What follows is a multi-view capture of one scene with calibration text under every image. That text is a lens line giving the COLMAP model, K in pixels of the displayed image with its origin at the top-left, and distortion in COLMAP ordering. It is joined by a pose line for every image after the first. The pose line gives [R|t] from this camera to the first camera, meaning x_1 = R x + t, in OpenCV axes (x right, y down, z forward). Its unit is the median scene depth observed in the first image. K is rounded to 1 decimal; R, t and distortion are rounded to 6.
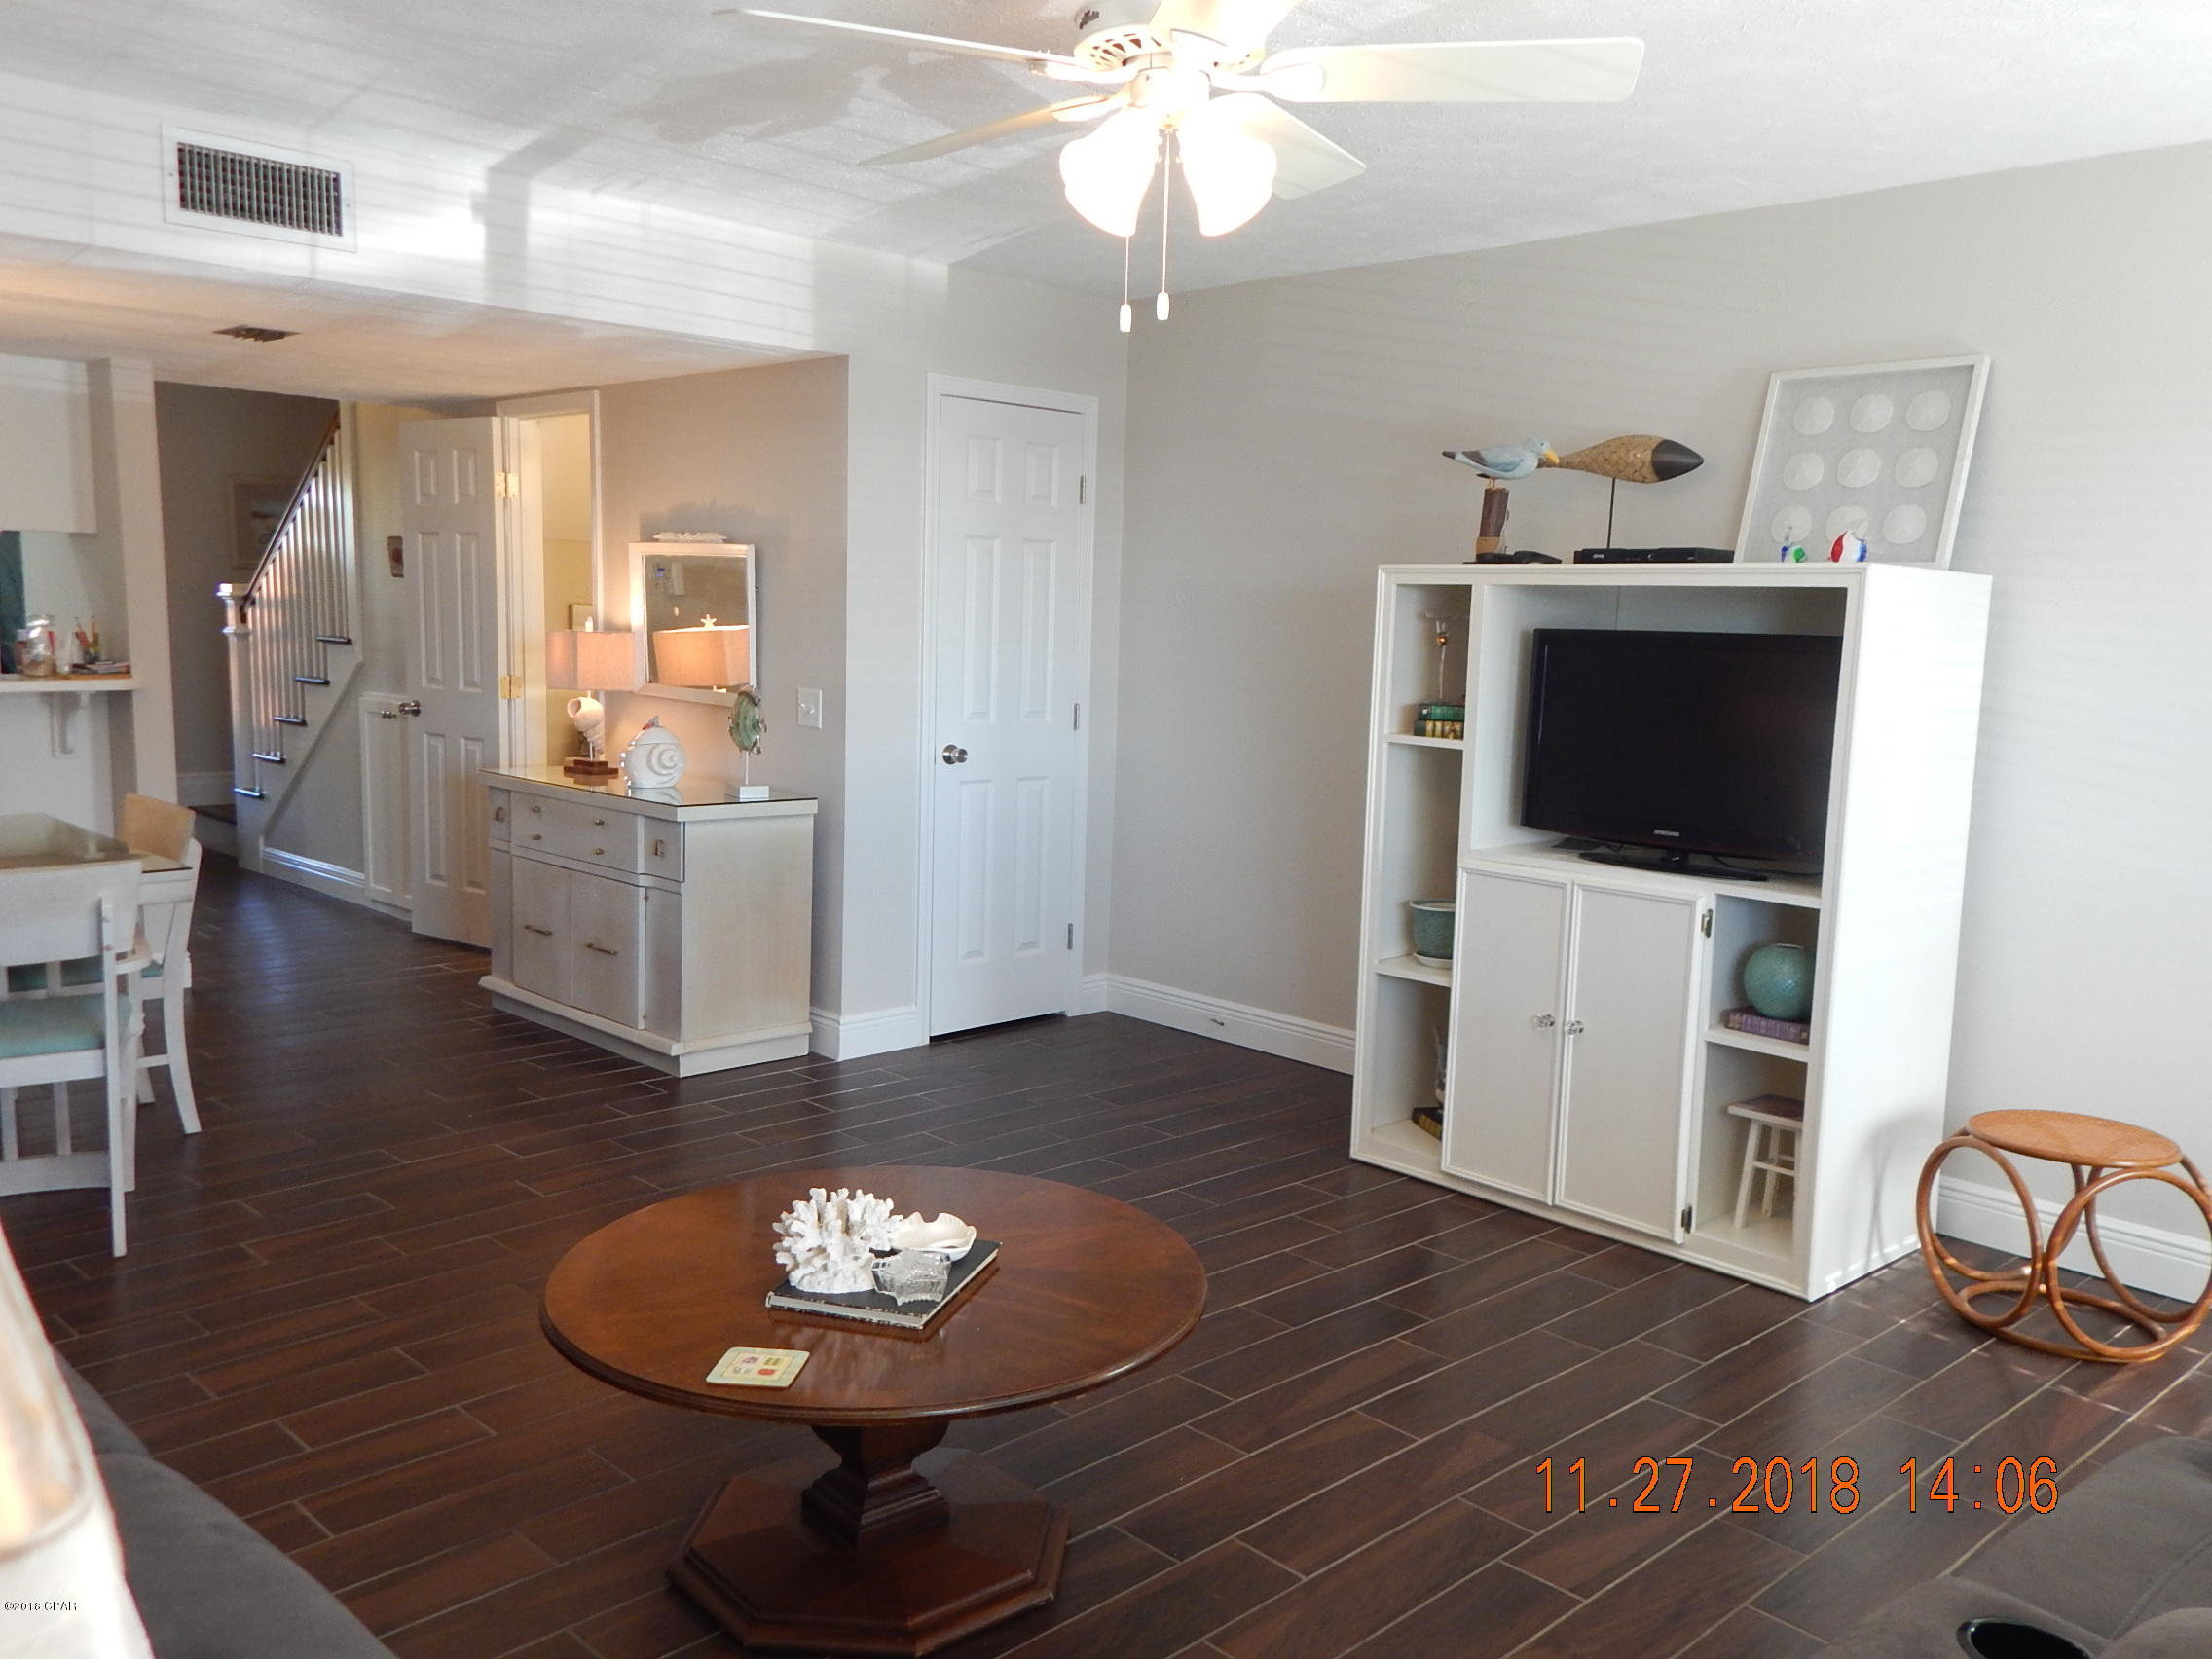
lens RADIAL K [[1836.5, 0, 1116.1], [0, 1836.5, 811.4], [0, 0, 1]] dist [0.135005, -0.066696]
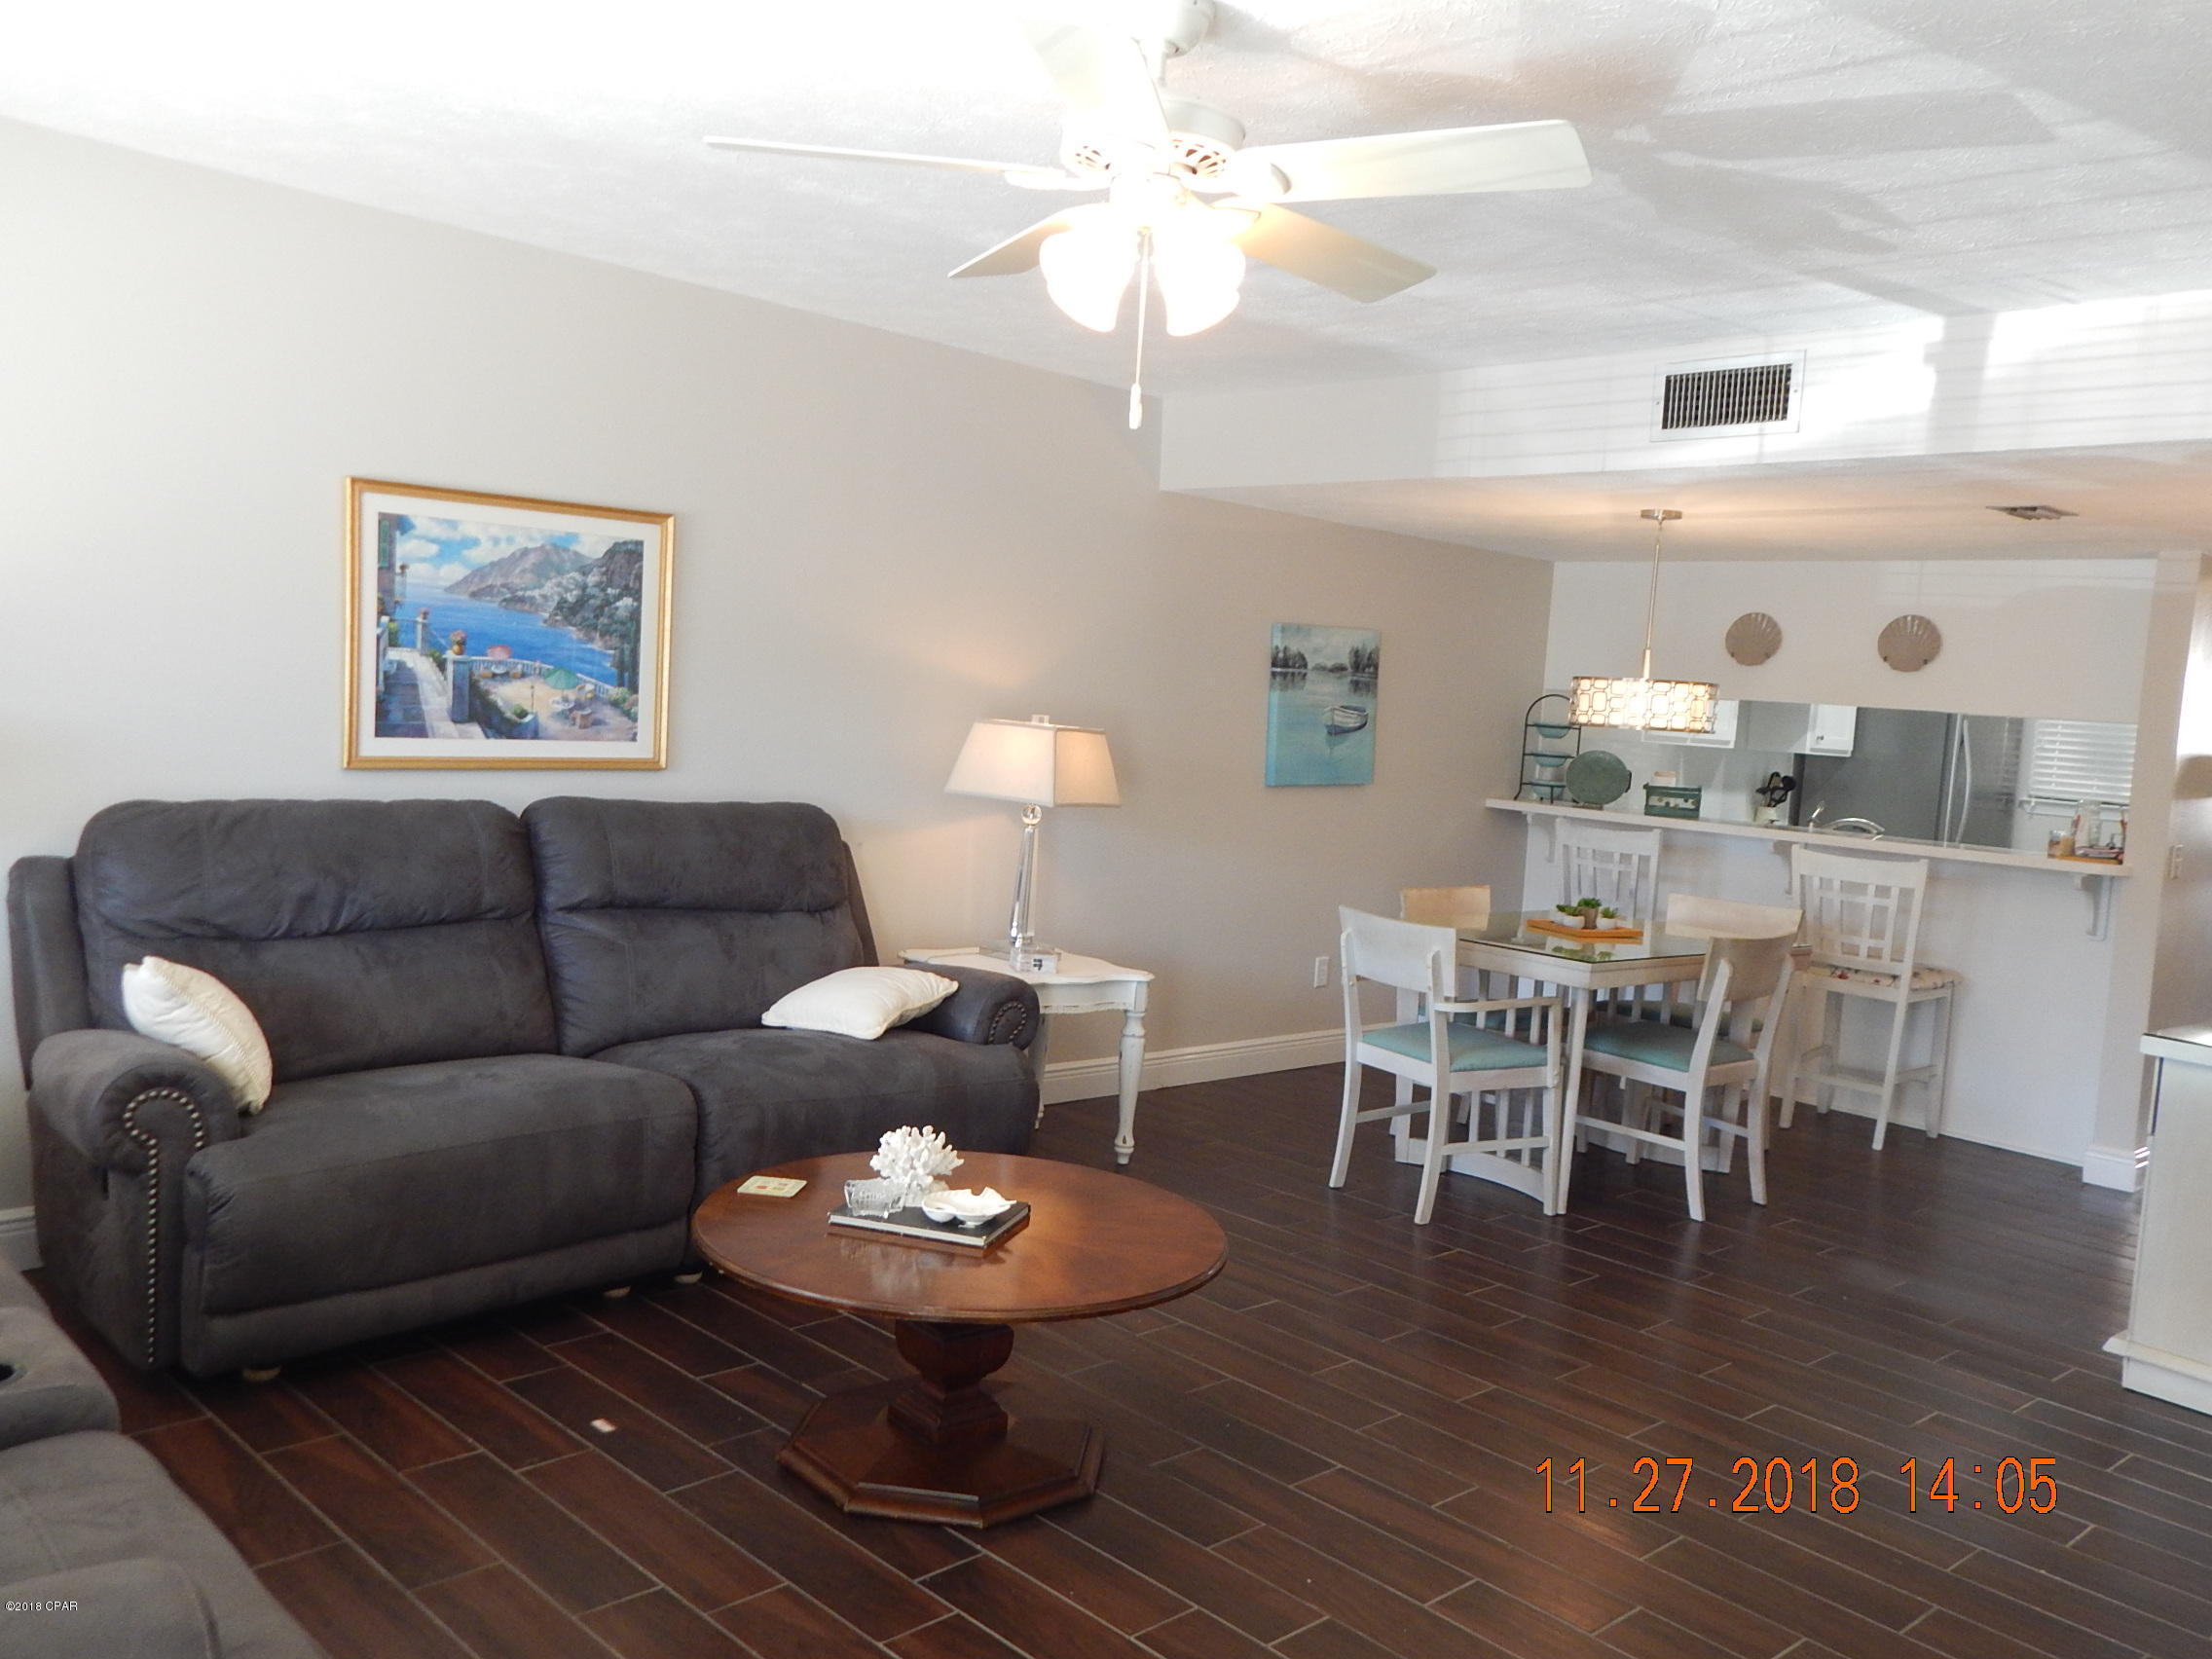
lens RADIAL K [[1836.5, 0, 1116.1], [0, 1836.5, 811.4], [0, 0, 1]] dist [0.135005, -0.066696]
pose [[-0.010168, 0.046125, -0.998884, 0.691087], [-0.182219, 0.982124, 0.047205, -0.062587], [0.983205, 0.182496, -0.001581, 0.665088]]
